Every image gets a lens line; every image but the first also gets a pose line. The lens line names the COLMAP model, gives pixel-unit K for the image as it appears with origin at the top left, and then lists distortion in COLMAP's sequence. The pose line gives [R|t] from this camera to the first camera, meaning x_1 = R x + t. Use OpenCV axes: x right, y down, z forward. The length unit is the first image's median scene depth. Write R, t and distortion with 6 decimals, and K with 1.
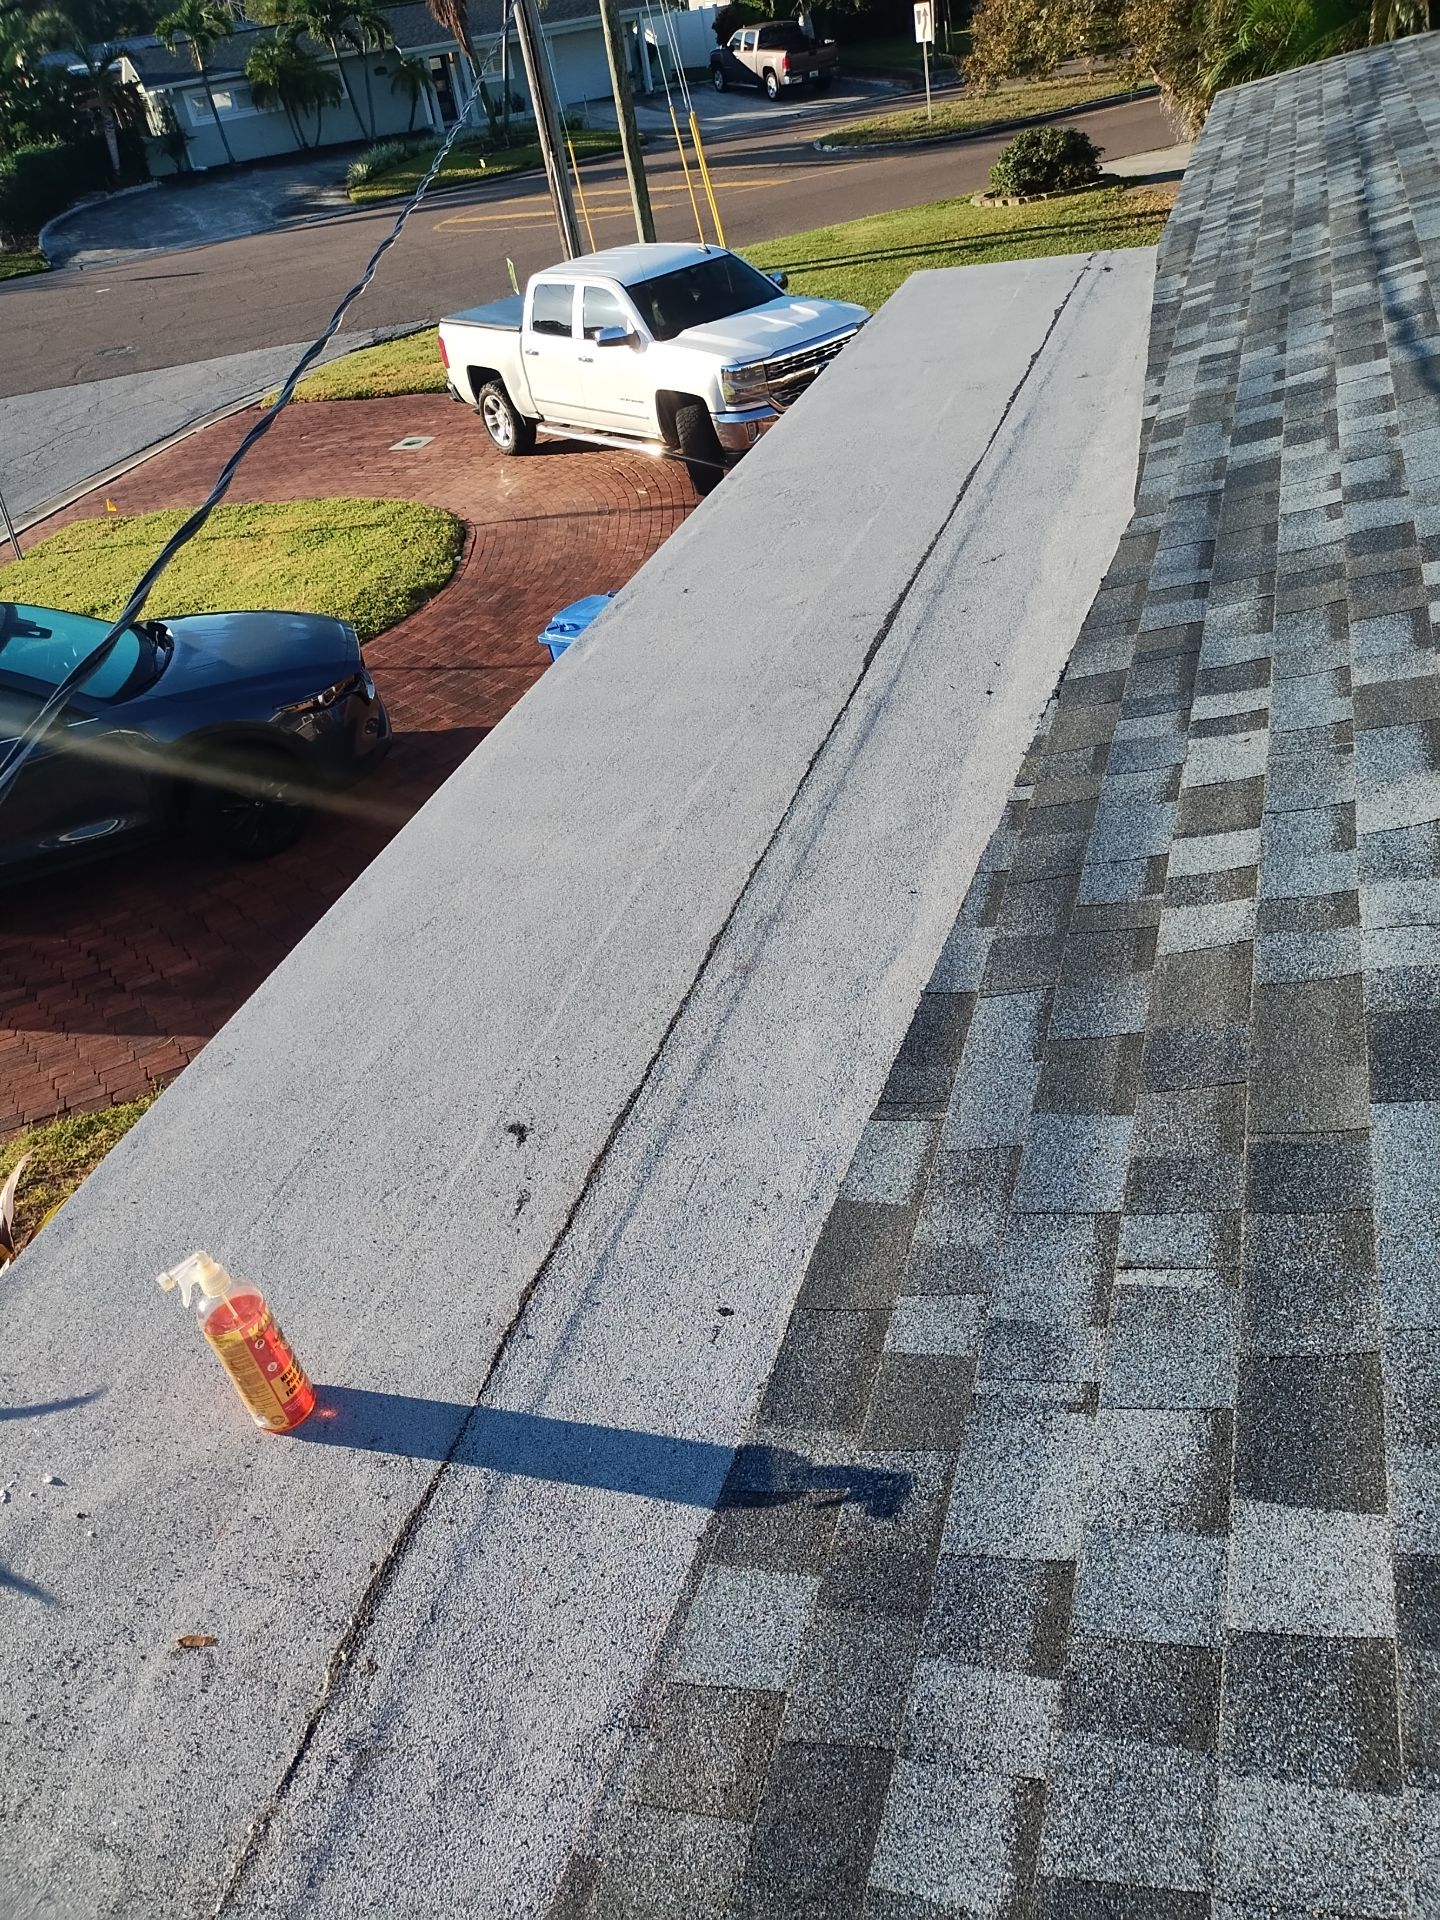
lens RADIAL K [[1425.3, 0, 720.0], [0, 1425.3, 960.0], [0, 0, 1]] dist [0.061042, -0.064025]
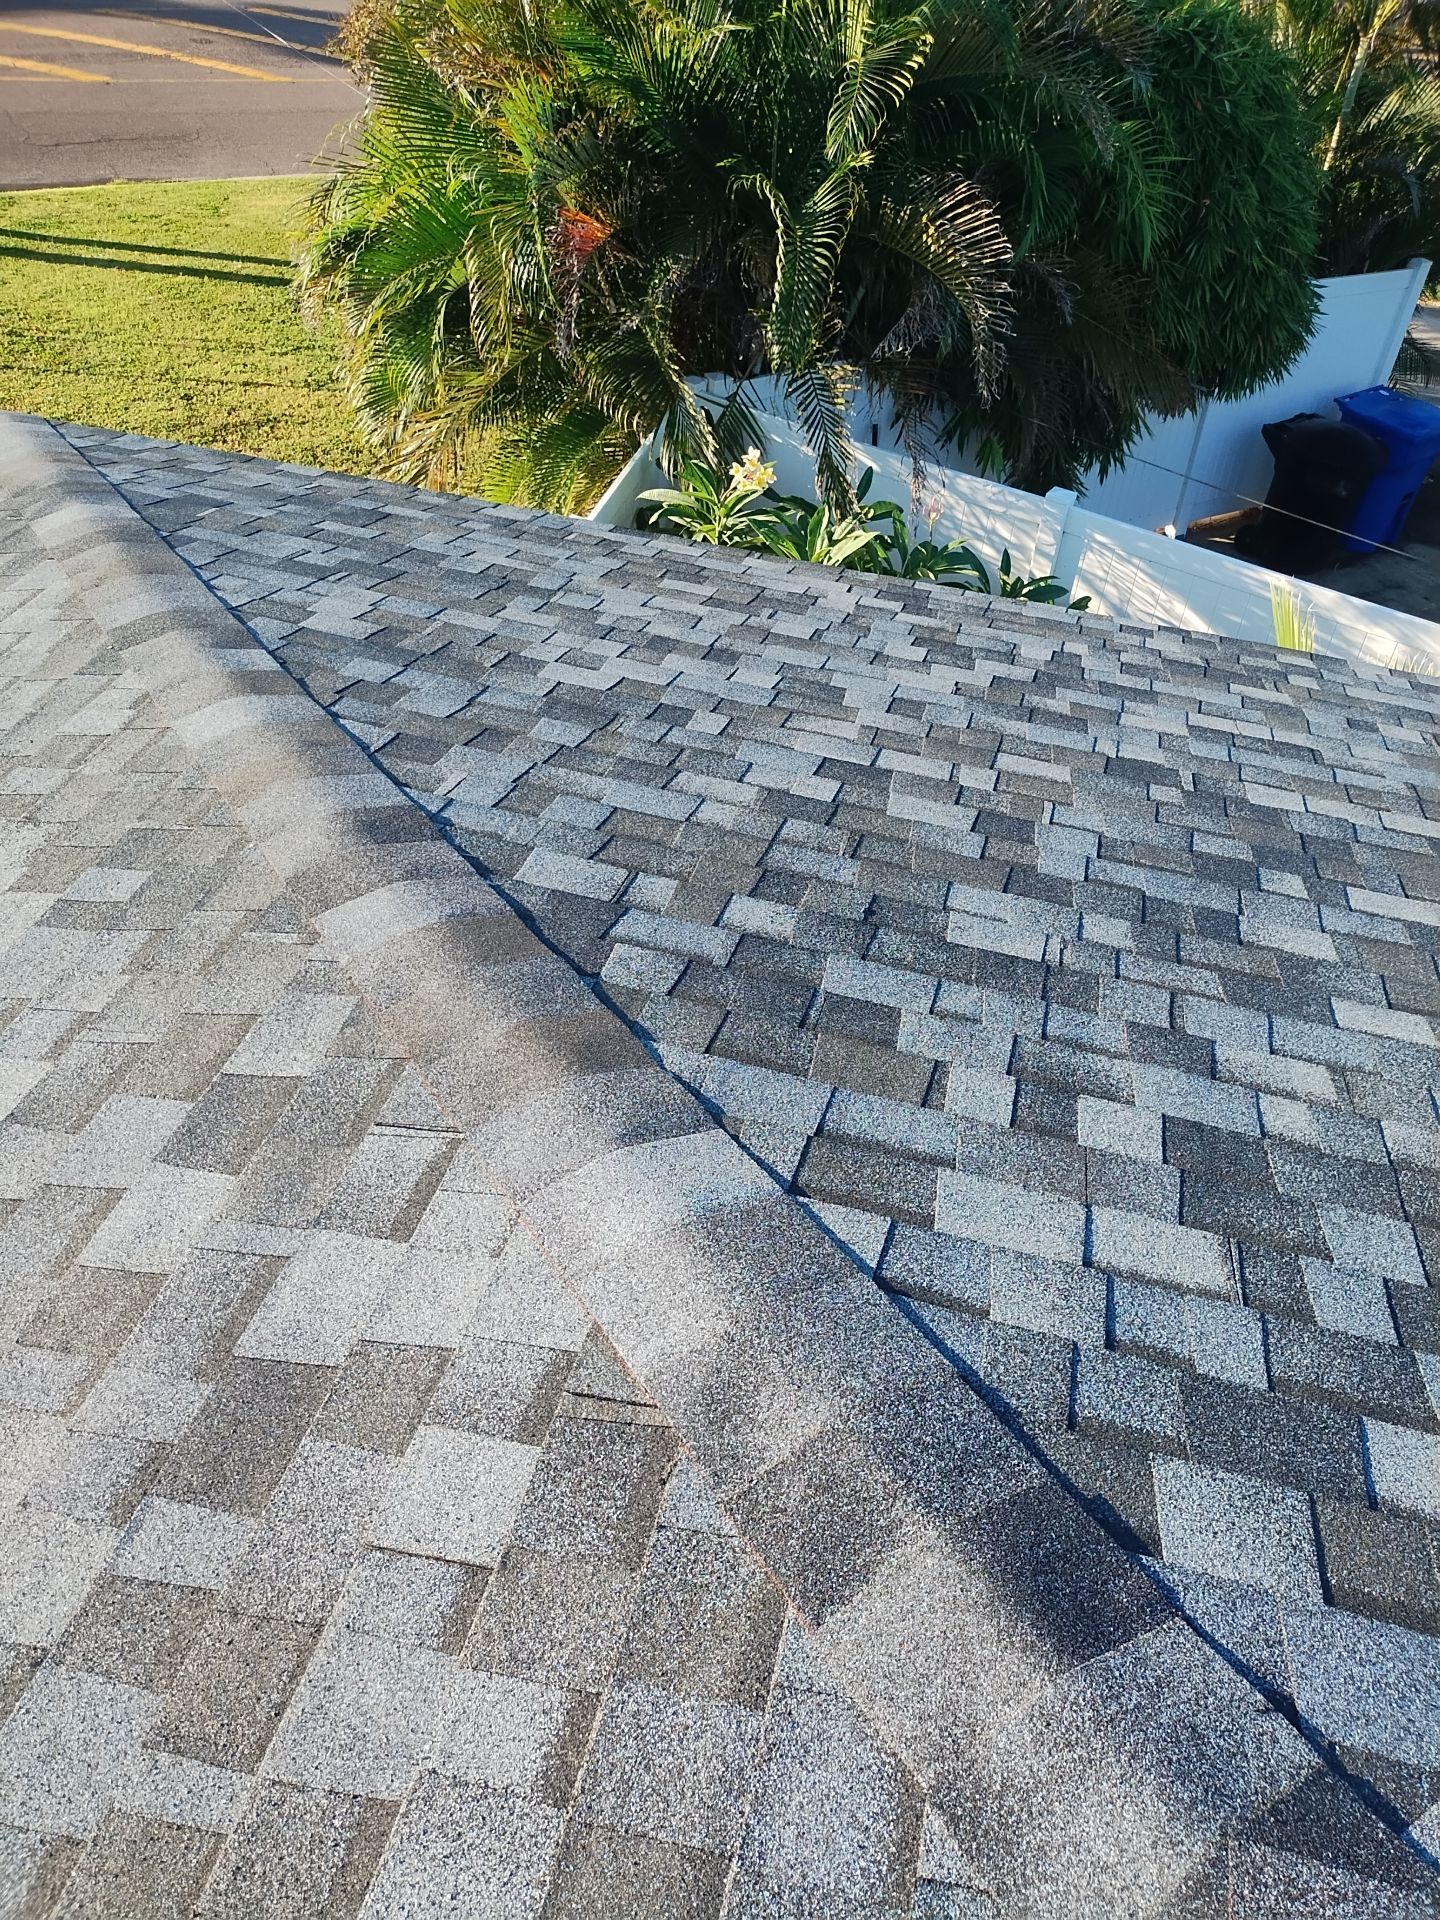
lens RADIAL K [[1425.3, 0, 720.0], [0, 1425.3, 960.0], [0, 0, 1]] dist [0.061042, -0.064025]
pose [[0.973159, 0.118217, 0.197449, 0.433367], [-0.135603, 0.987771, 0.076942, -0.405221], [-0.185939, -0.101652, 0.977289, 0.371462]]
